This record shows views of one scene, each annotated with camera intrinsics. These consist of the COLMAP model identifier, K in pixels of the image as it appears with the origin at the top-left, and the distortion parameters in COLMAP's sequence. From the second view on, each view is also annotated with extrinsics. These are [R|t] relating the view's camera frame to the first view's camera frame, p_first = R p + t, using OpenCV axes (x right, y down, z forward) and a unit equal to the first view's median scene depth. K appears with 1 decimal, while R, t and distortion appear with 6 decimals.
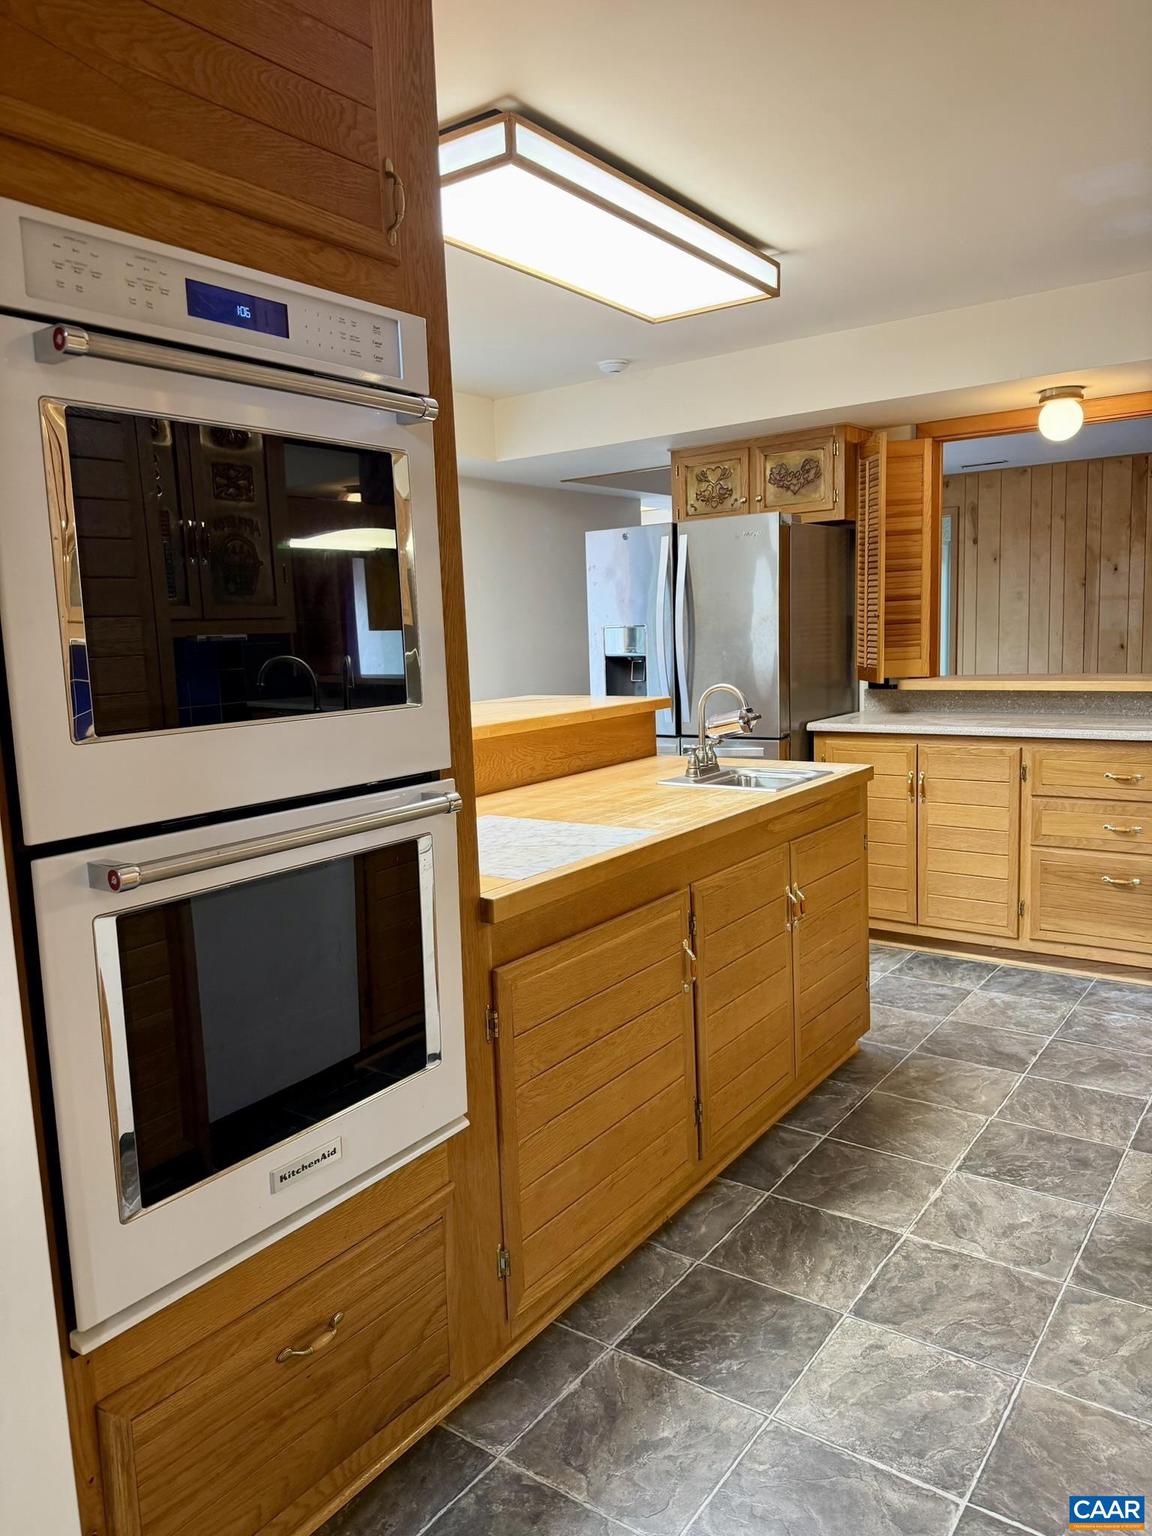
lens RADIAL K [[1078.6, 0, 568.3], [0, 1078.6, 762.9], [0, 0, 1]] dist [0.157773, -0.301753]
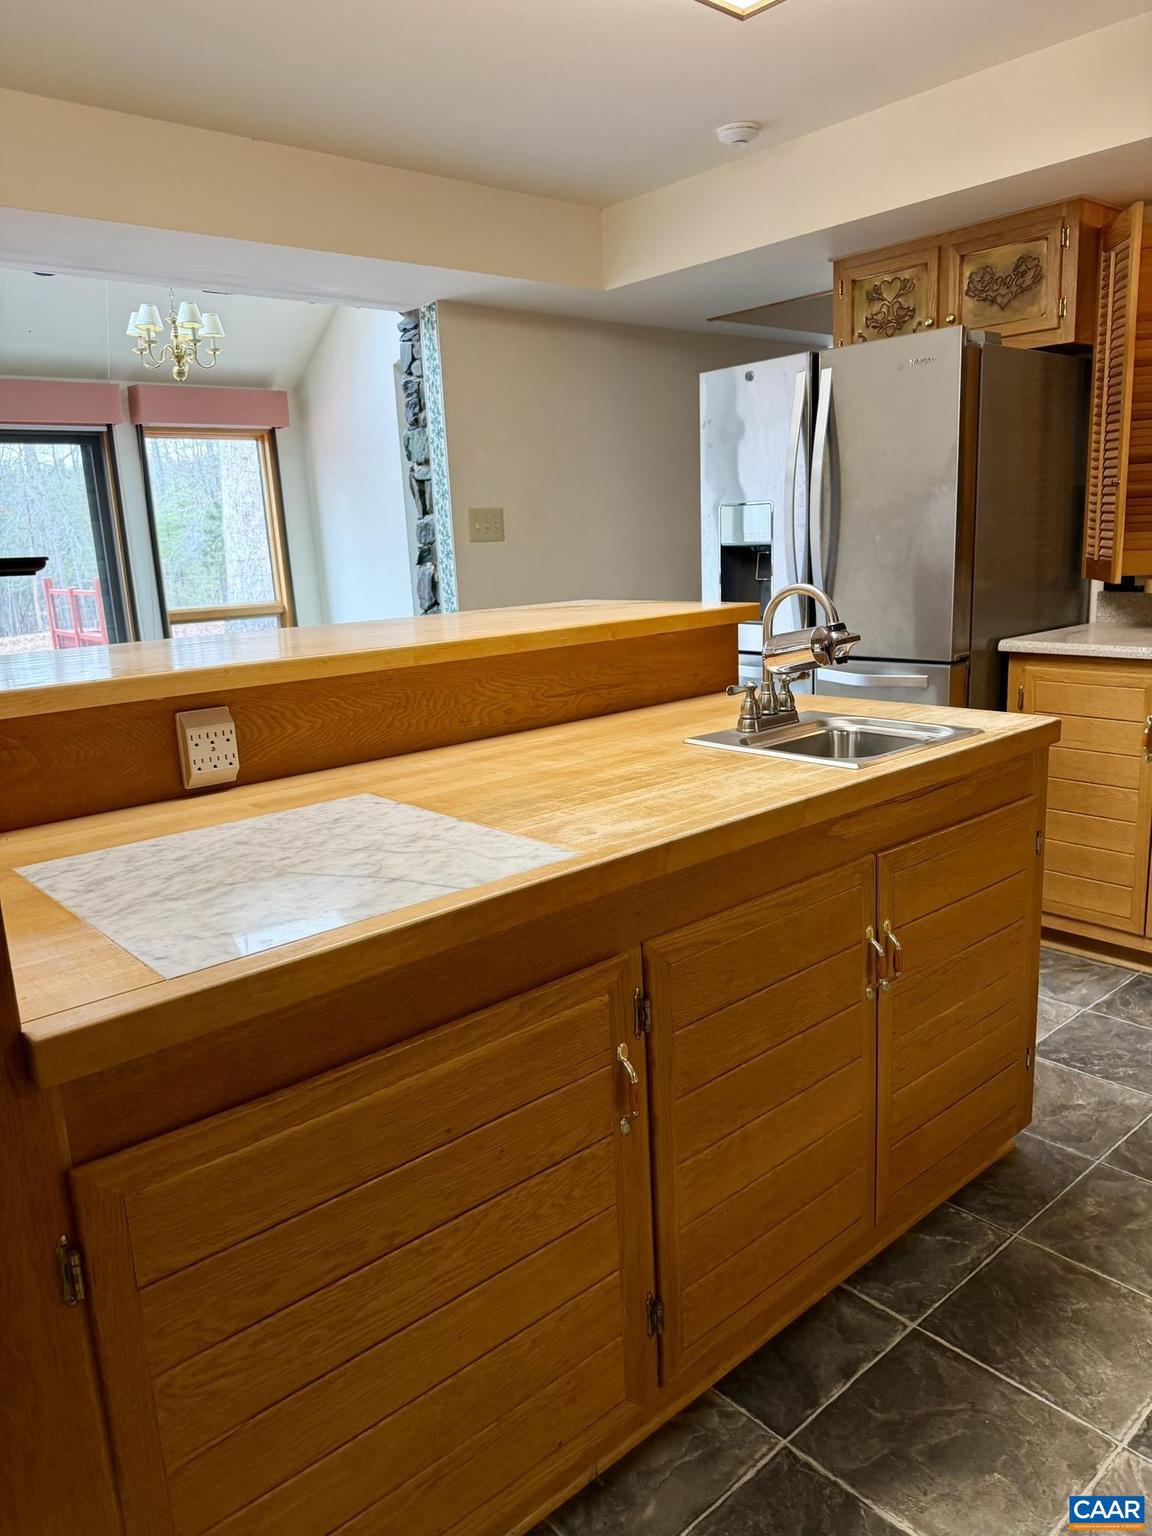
lens RADIAL K [[1102.4, 0, 572.1], [0, 1102.4, 761.9], [0, 0, 1]] dist [0.002769, -0.001796]
pose [[0.976178, 0.038806, -0.213471, 0.125865], [-0.019604, 0.995627, 0.091341, -0.021517], [0.216082, -0.084980, 0.972670, 0.288912]]
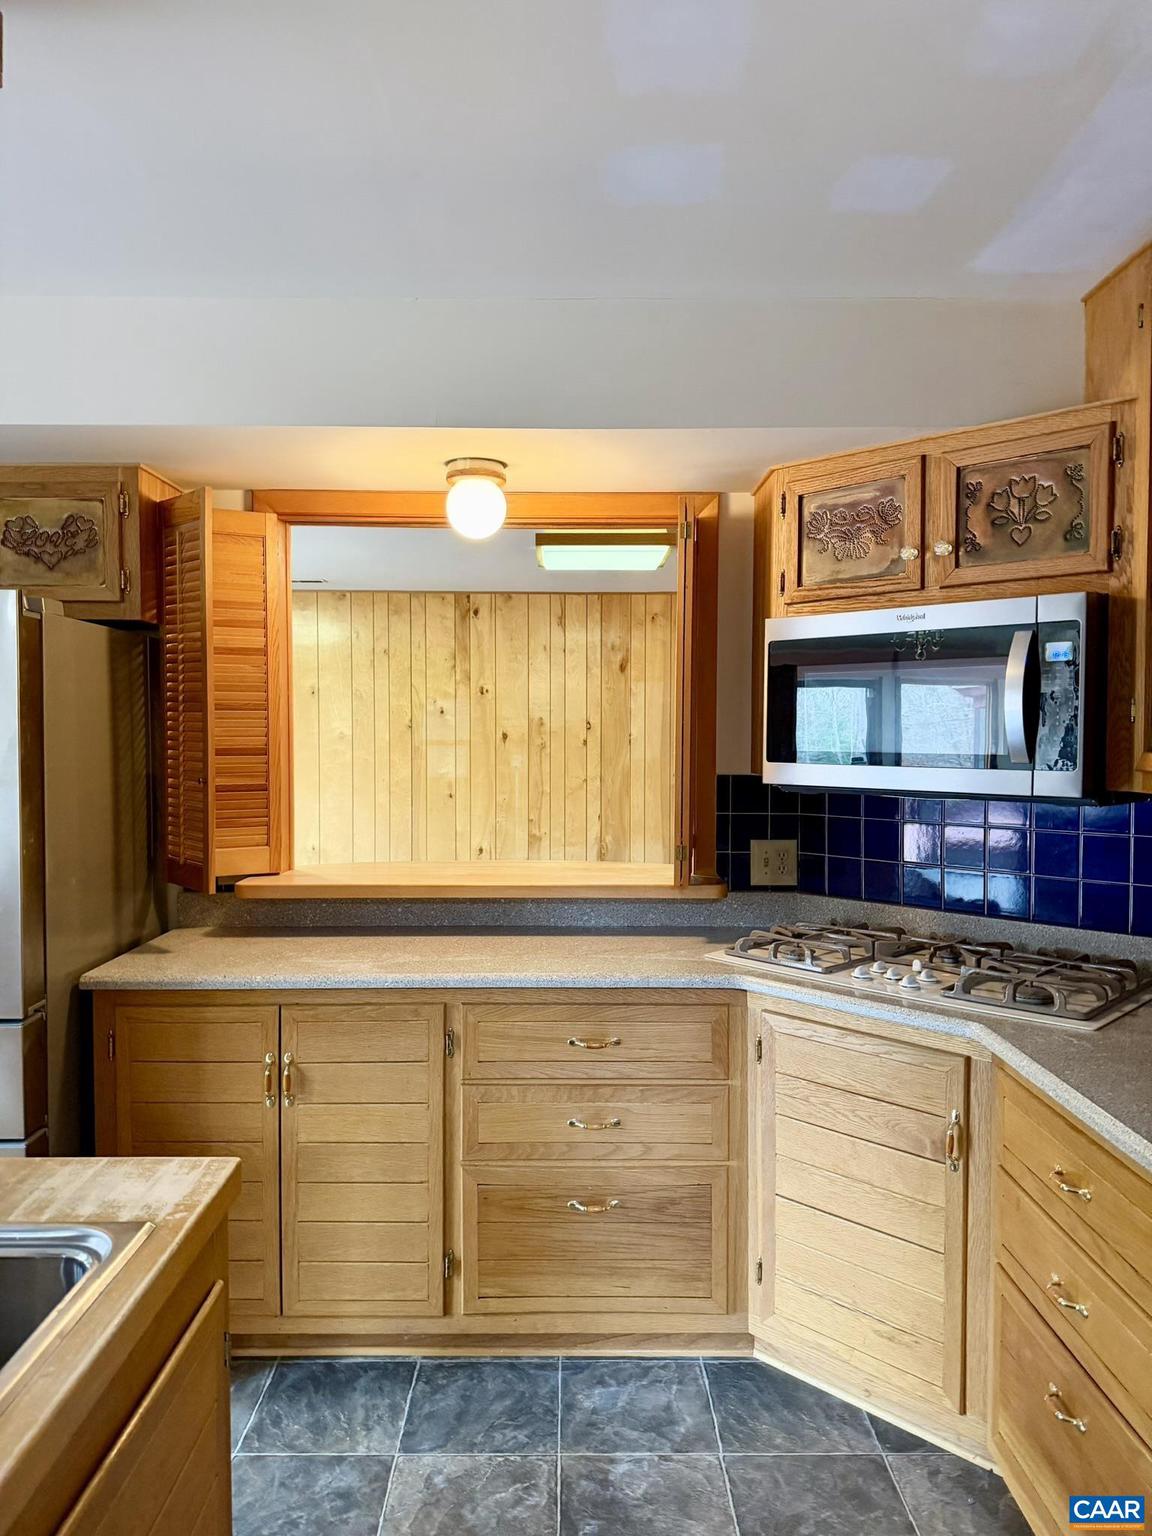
lens RADIAL K [[1061.0, 0, 576.9], [0, 1061.0, 765.2], [0, 0, 1]] dist [0.052067, -0.067962]
pose [[0.794479, 0.016456, 0.607069, 0.106181], [0.047546, 0.994879, -0.089193, -0.096904], [-0.605428, 0.099725, 0.789628, 0.485059]]
